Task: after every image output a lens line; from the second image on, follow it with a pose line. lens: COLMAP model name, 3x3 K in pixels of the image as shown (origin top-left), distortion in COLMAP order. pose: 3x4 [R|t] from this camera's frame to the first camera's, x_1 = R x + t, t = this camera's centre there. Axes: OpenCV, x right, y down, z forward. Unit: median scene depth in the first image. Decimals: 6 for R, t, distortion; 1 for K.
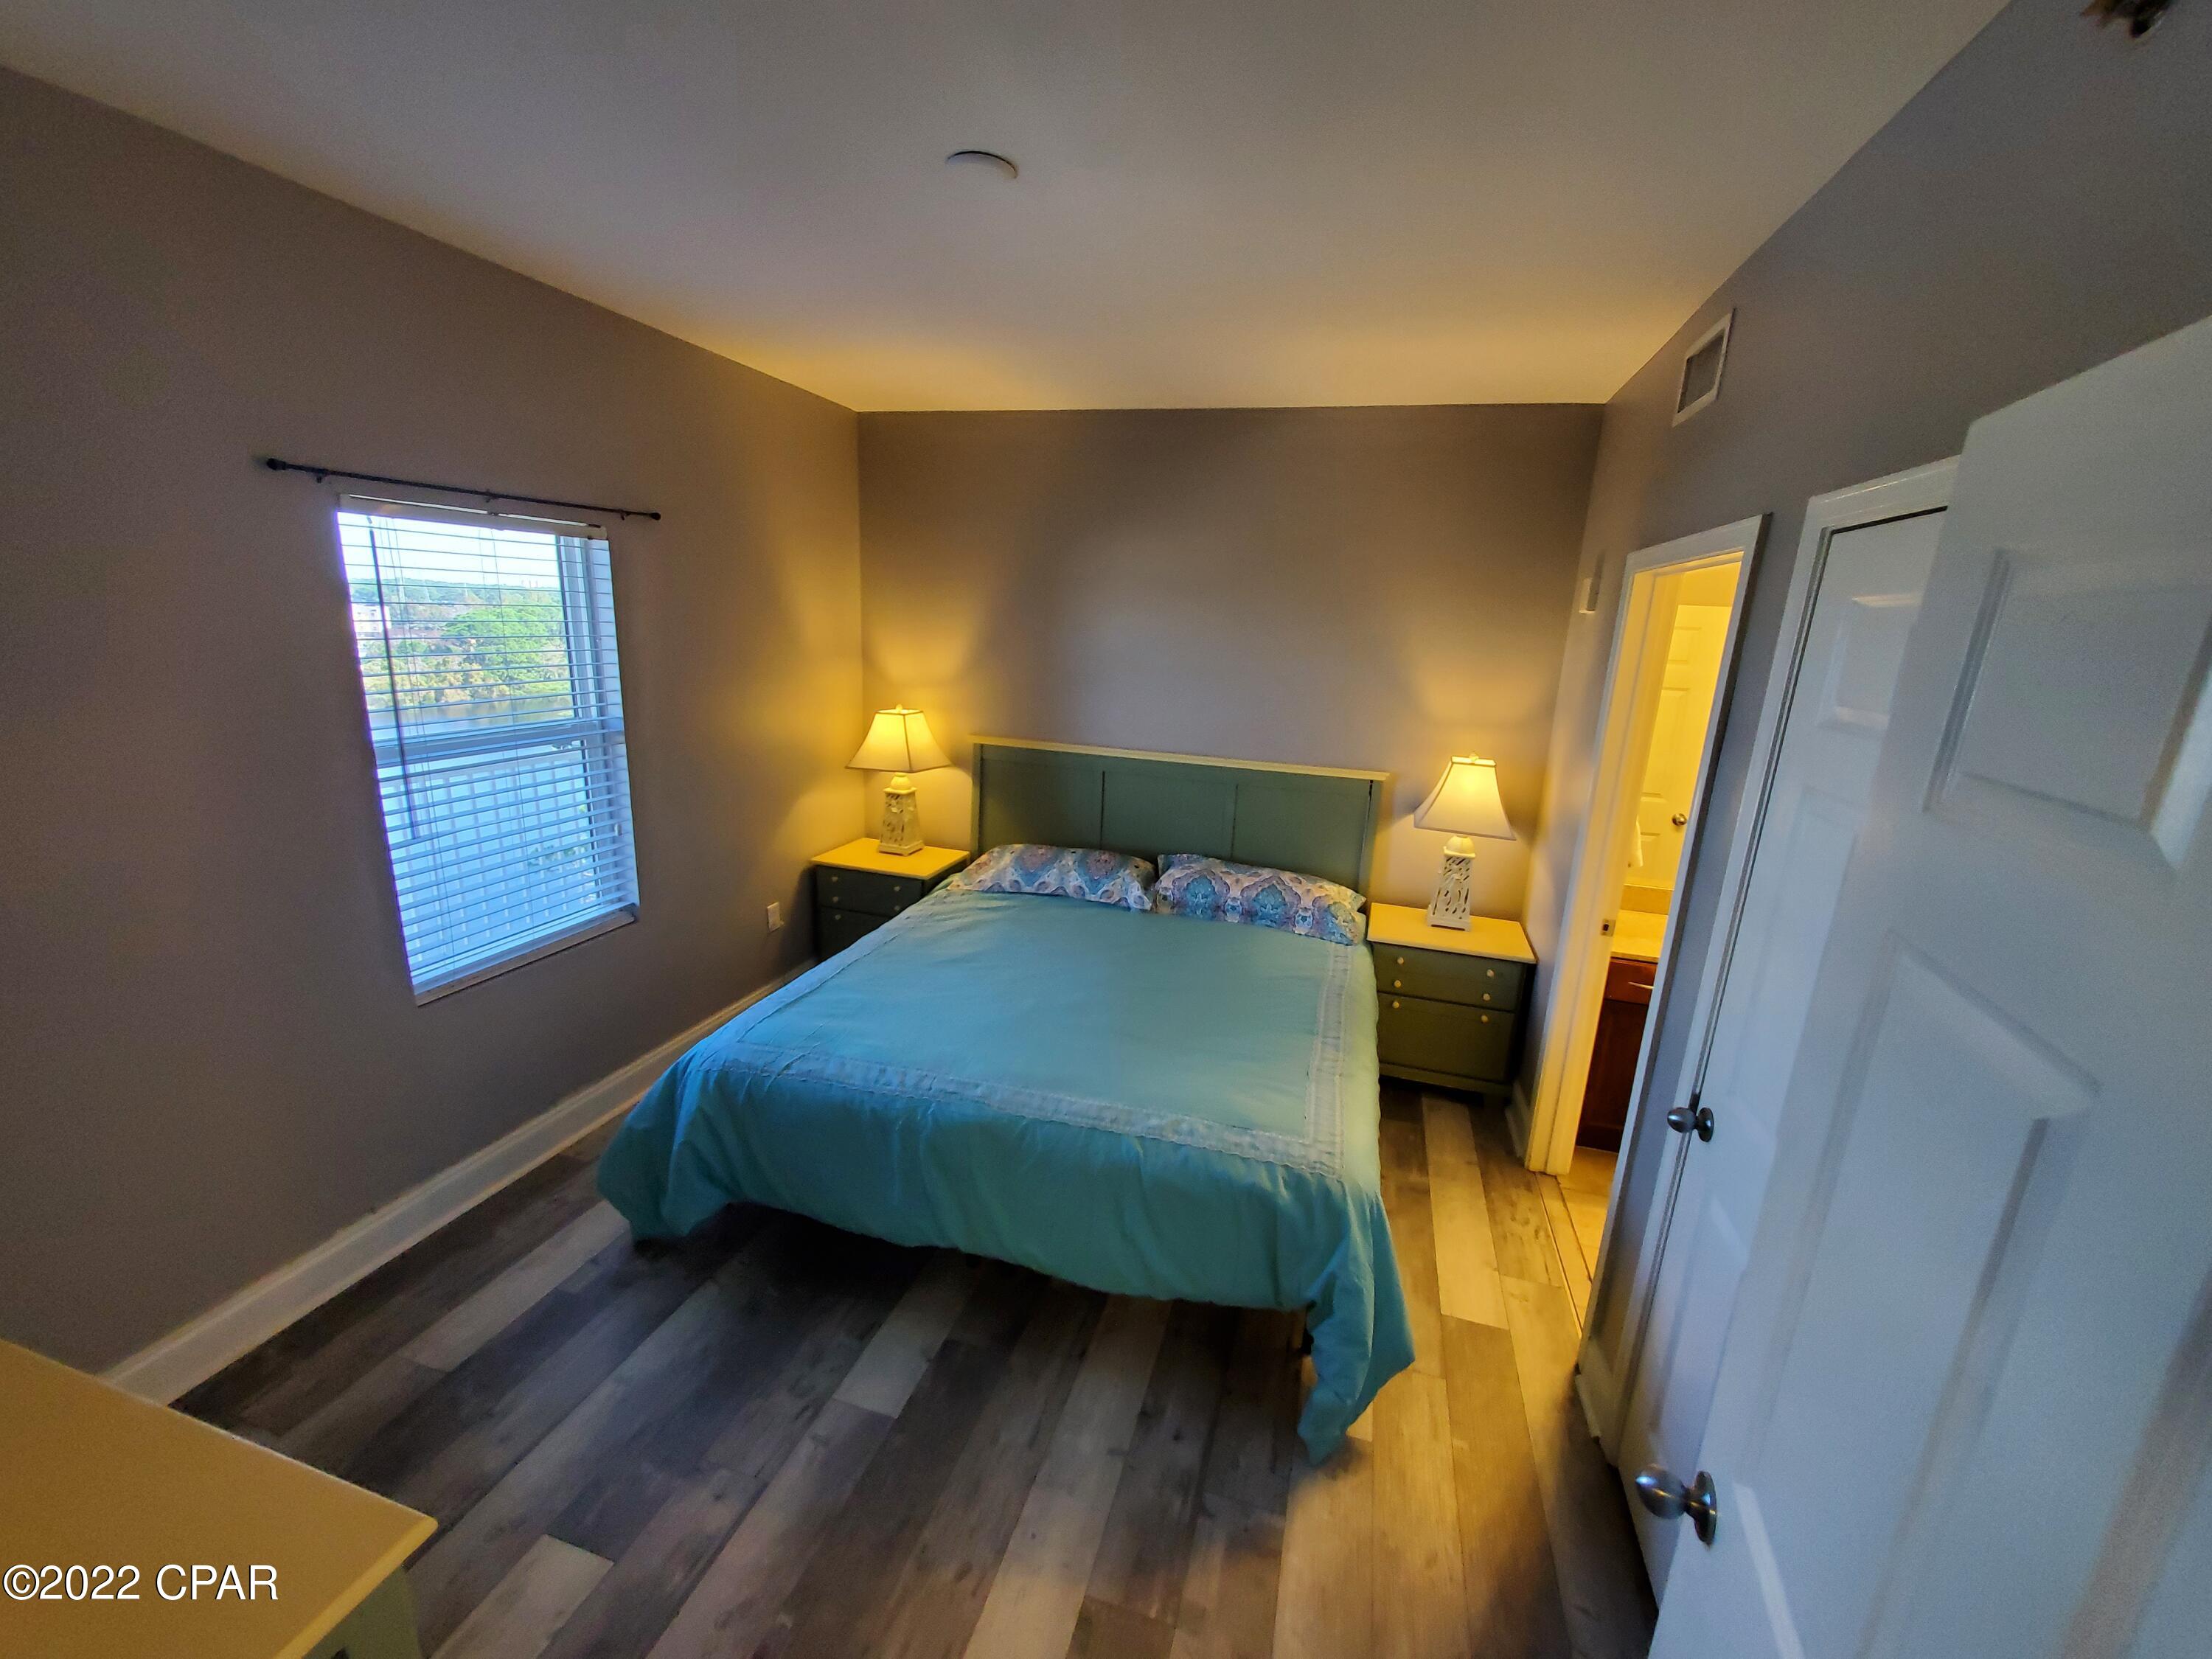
lens RADIAL K [[873.5, 0, 1140.8], [0, 873.5, 838.8], [0, 0, 1]] dist [0.001354, -0.008316]
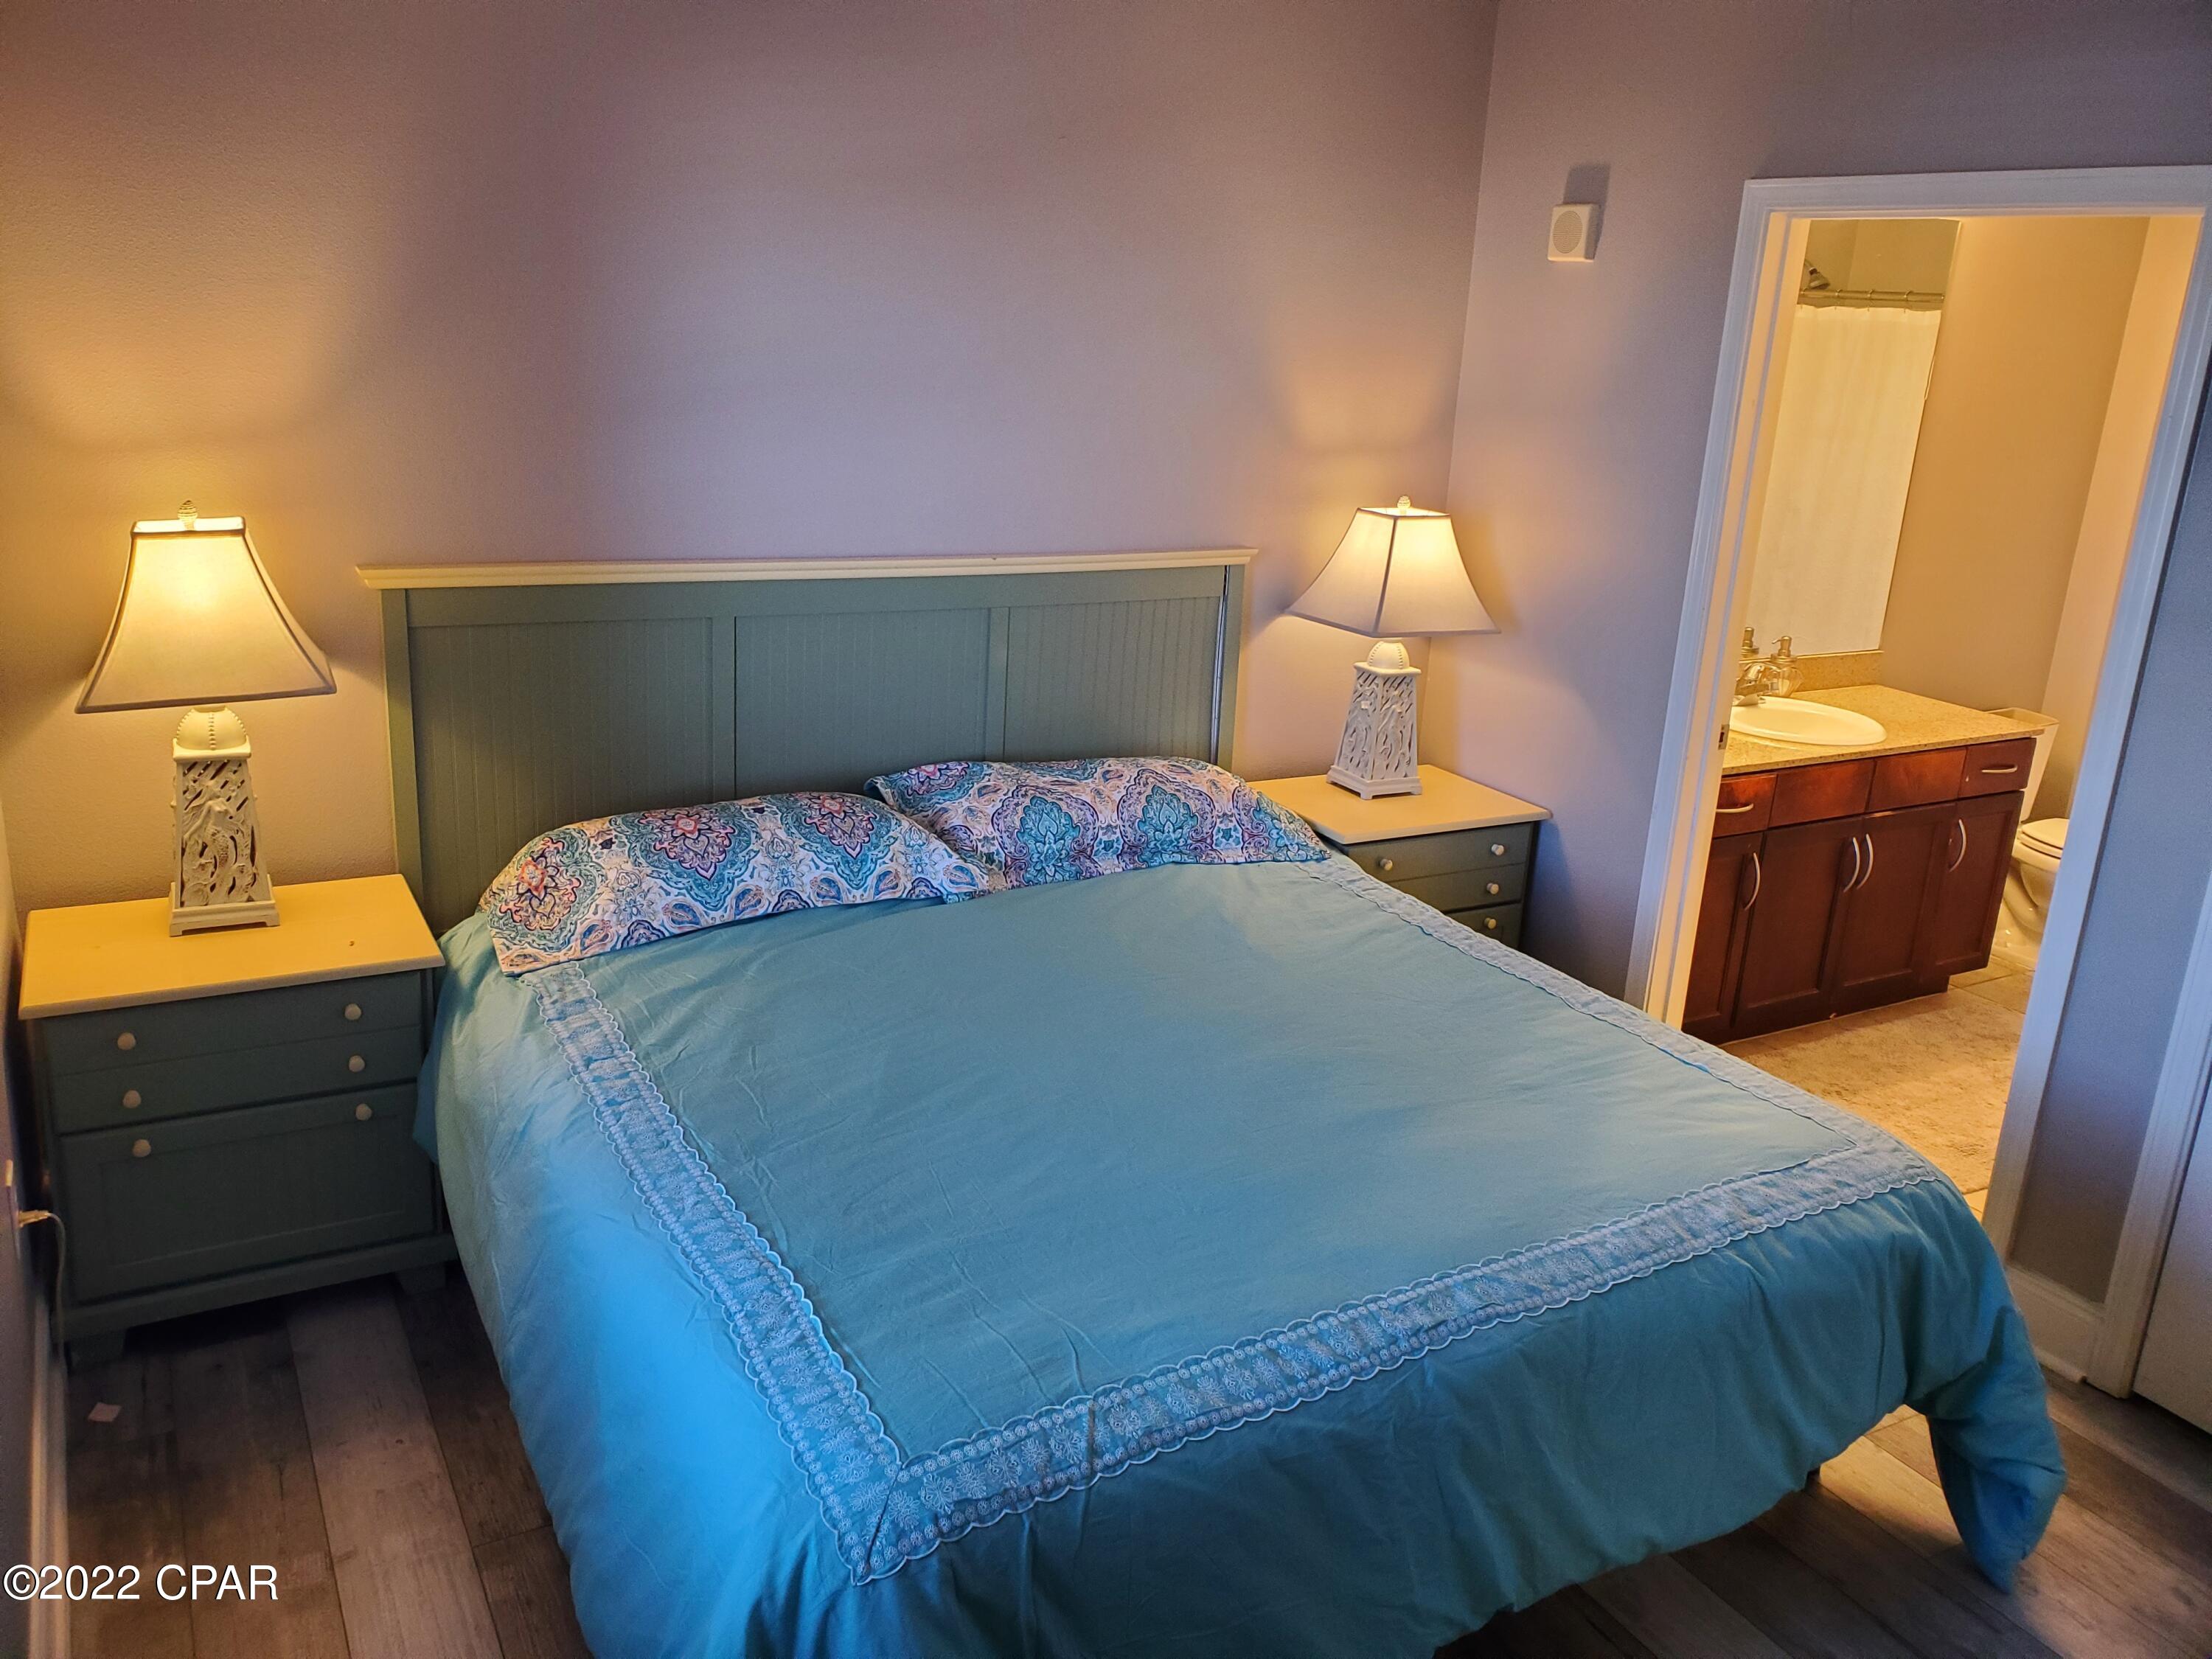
lens RADIAL K [[1732.6, 0, 1118.2], [0, 1732.6, 746.3], [0, 0, 1]] dist [0.010143, -0.005431]
pose [[0.699037, -0.190492, 0.689246, -0.568447], [0.149592, 0.981494, 0.119545, -0.096582], [-0.699263, 0.019539, 0.714597, 0.268060]]
